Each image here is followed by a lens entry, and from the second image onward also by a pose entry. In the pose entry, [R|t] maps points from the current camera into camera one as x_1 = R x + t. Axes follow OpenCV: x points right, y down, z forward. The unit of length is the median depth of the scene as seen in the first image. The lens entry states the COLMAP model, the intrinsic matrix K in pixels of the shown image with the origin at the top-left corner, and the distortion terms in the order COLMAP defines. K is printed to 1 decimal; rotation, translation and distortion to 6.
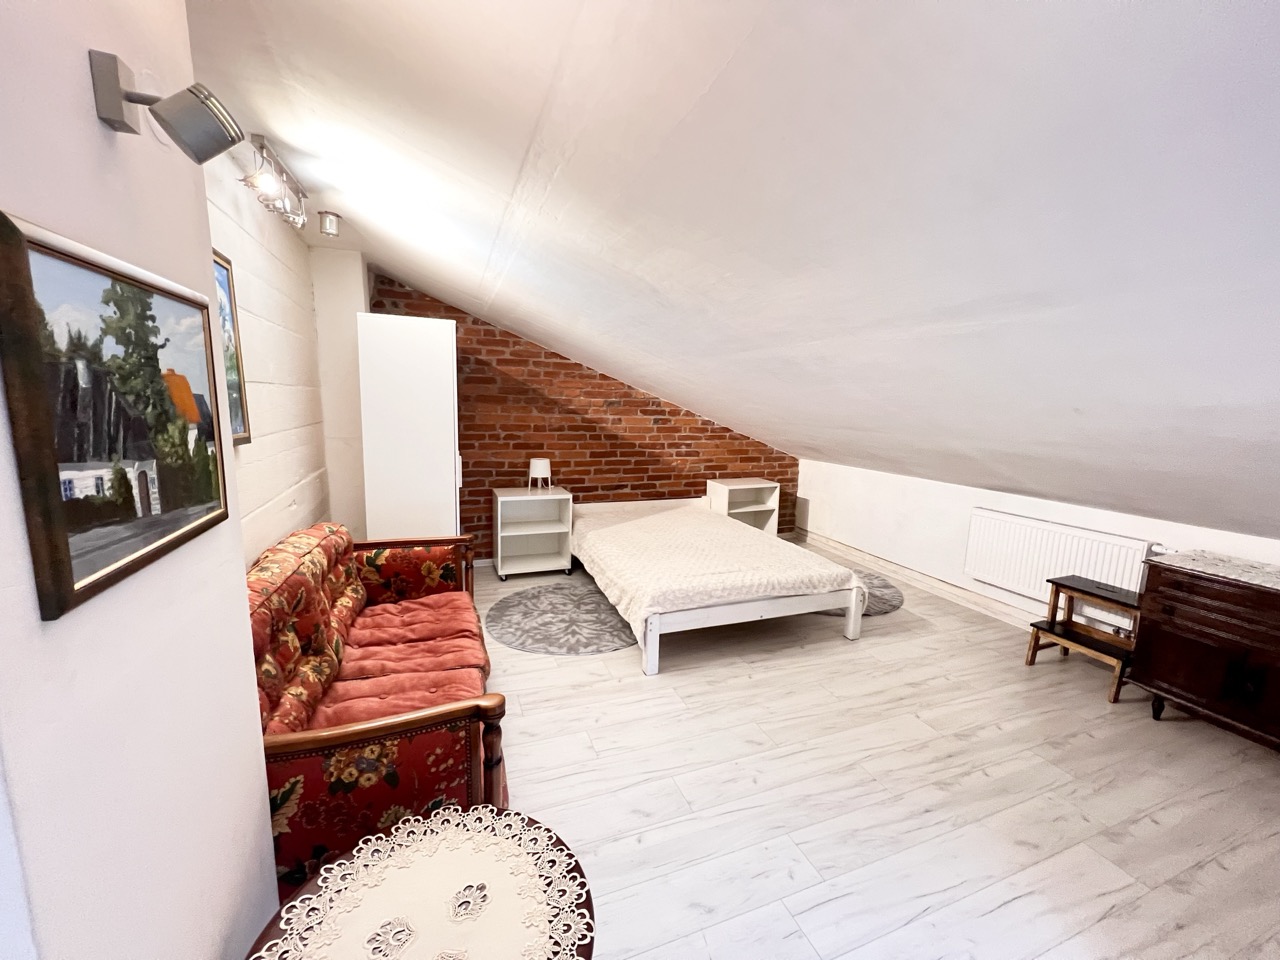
lens RADIAL K [[509.3, 0, 640.0], [0, 509.3, 480.0], [0, 0, 1]] dist [-0.000388, 0.000112]
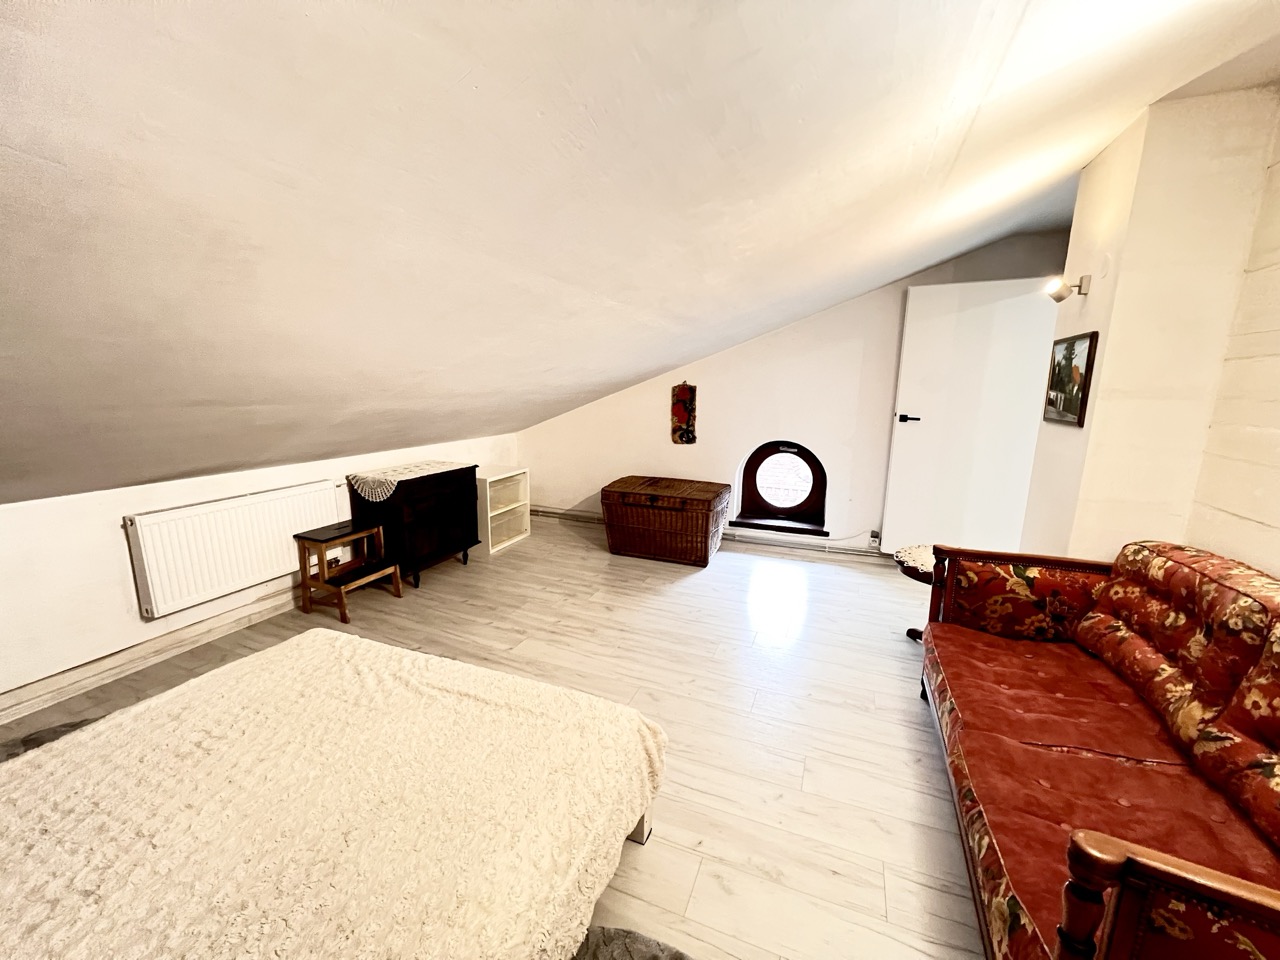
lens RADIAL K [[509.3, 0, 640.0], [0, 509.3, 480.0], [0, 0, 1]] dist [-0.000388, 0.000112]
pose [[-0.724560, -0.156528, 0.671202, -0.408357], [0.078363, 0.948843, 0.305869, -0.237937], [-0.684742, 0.274218, -0.675228, 1.704111]]
